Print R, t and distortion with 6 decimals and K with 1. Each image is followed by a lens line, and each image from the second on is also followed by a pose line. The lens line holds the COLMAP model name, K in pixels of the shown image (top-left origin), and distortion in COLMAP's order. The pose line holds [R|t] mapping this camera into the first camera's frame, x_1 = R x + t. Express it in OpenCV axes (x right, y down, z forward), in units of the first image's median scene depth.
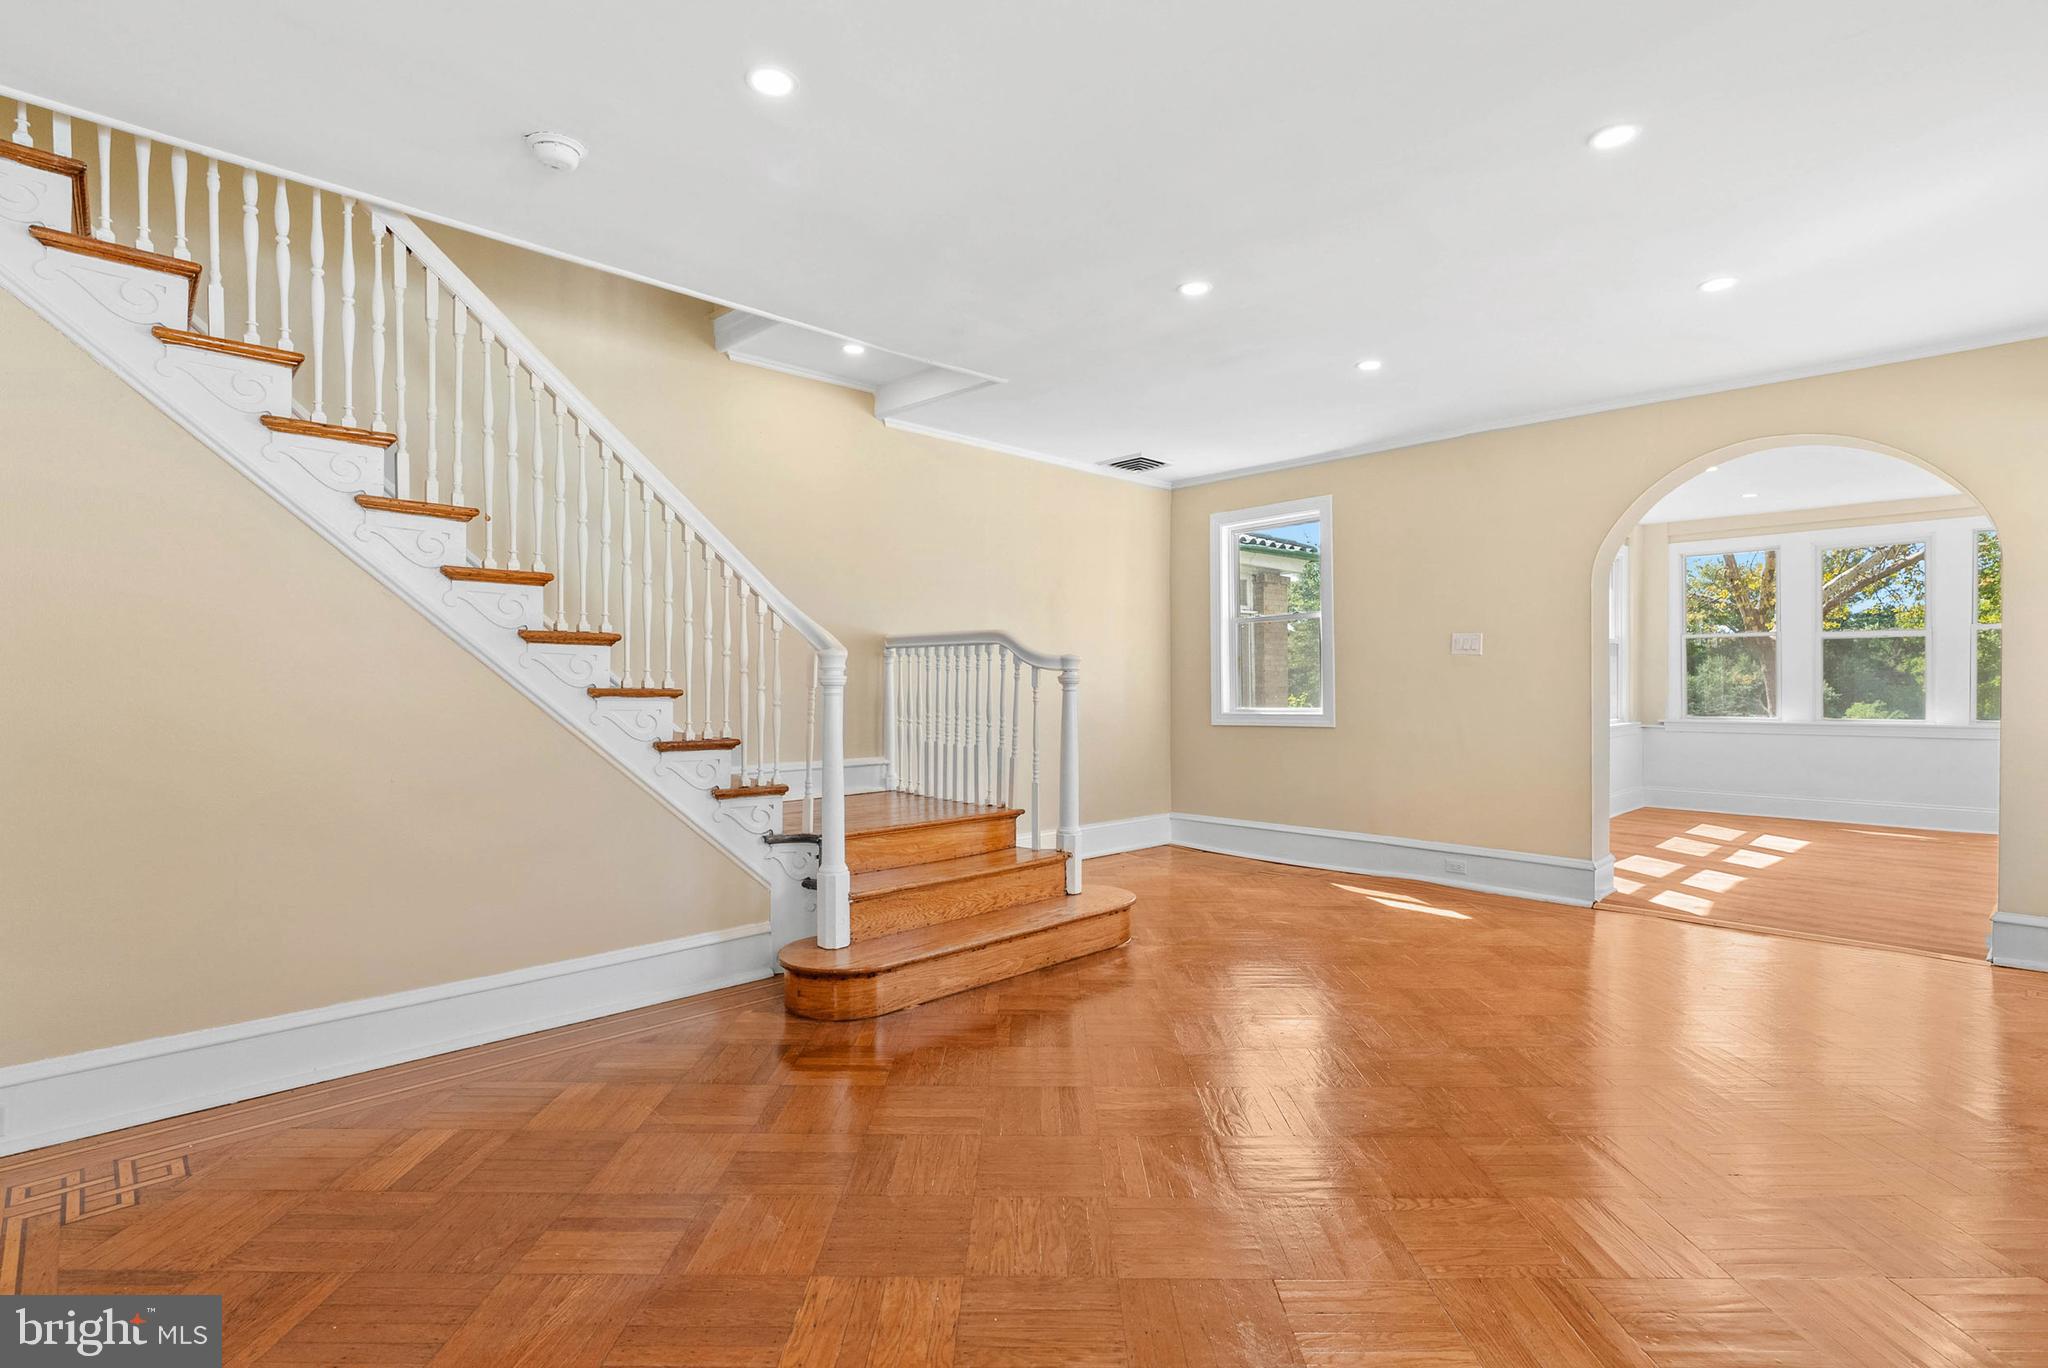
lens RADIAL K [[980.4, 0, 1020.1], [0, 980.4, 691.4], [0, 0, 1]] dist [-0.000876, 0.000066]
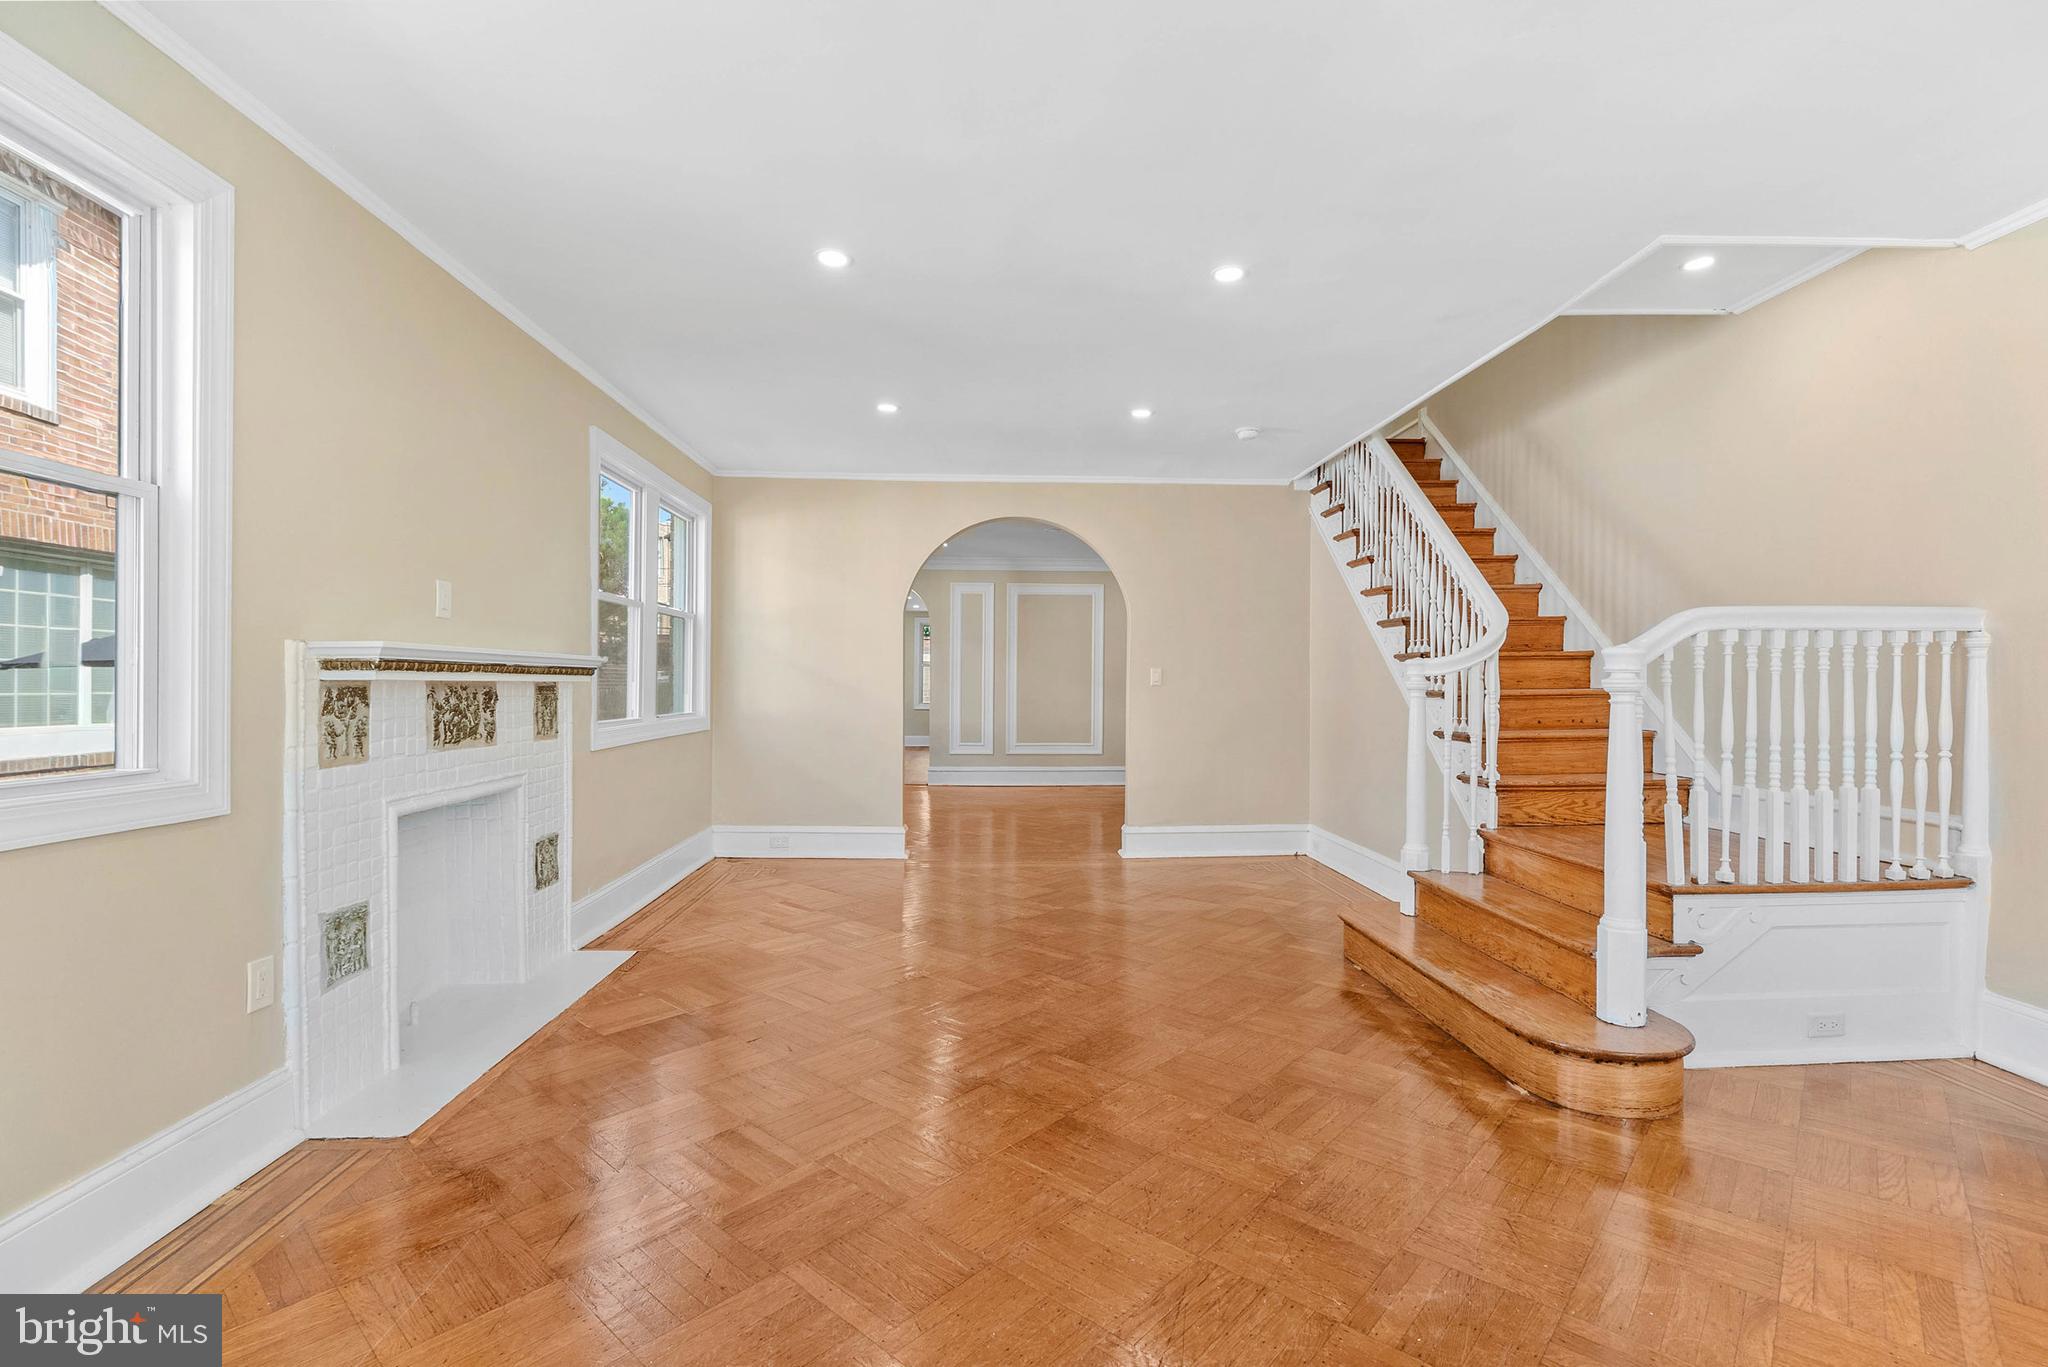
lens RADIAL K [[922.9, 0, 1034.9], [0, 922.9, 686.5], [0, 0, 1]] dist [-0.004696, 0.000557]
pose [[-0.653004, 0.003393, -0.757347, 0.673929], [-0.003621, 0.999965, 0.007602, -0.011749], [0.757346, 0.007707, -0.652968, 0.995737]]
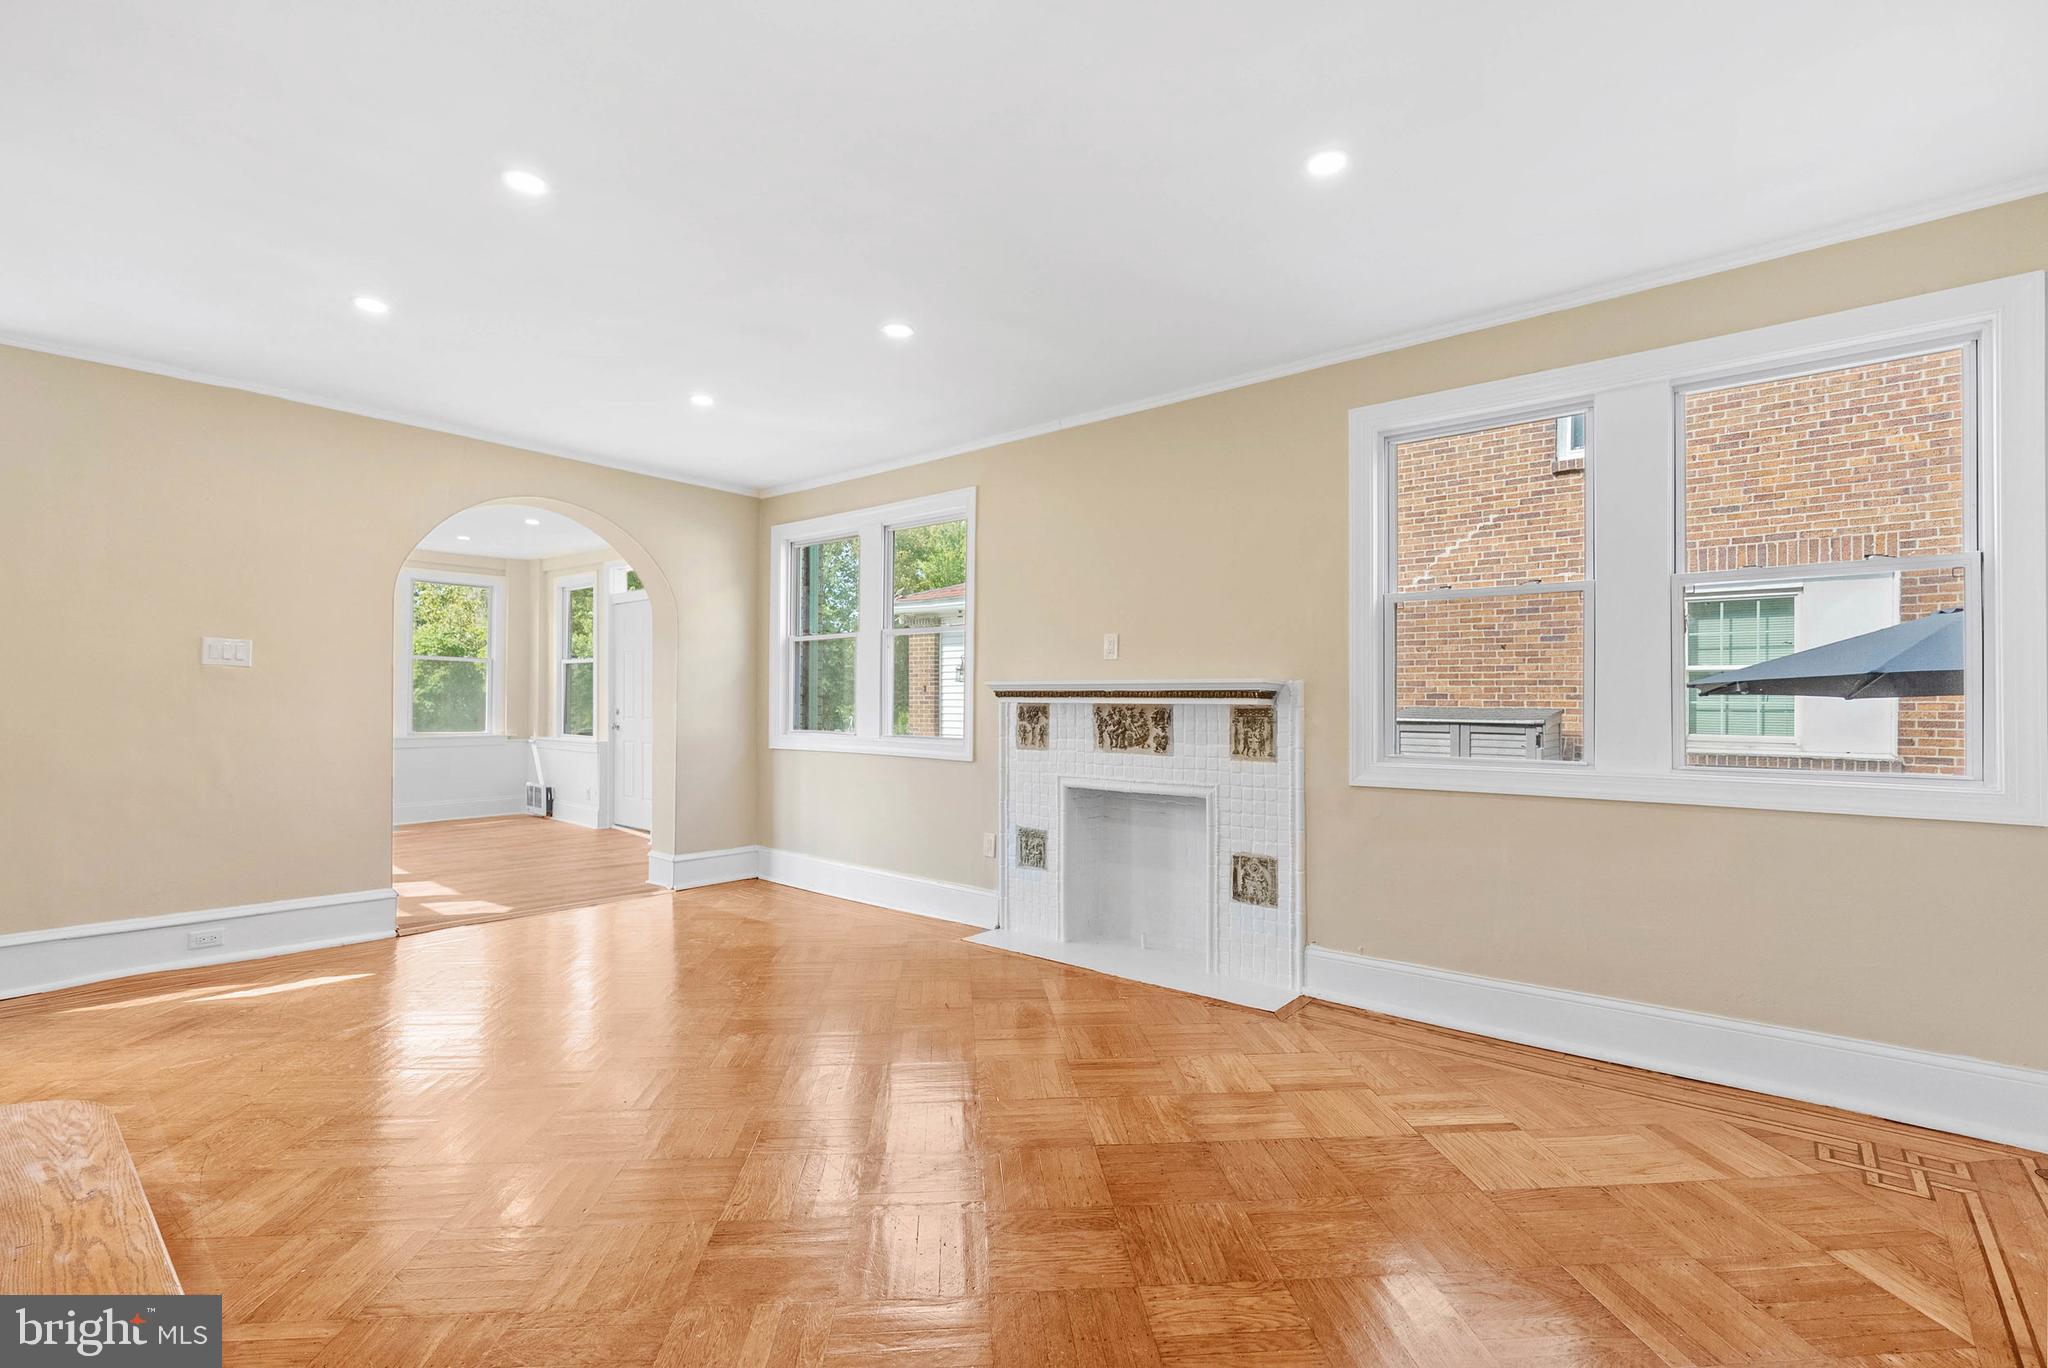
lens RADIAL K [[922.9, 0, 1034.9], [0, 922.9, 687.0], [0, 0, 1]] dist [-0.004696, 0.000557]
pose [[-0.100944, 0.020078, 0.994689, -0.383767], [-0.001805, 0.999791, -0.020364, -0.006955], [-0.994890, -0.003851, -0.100887, 0.469932]]
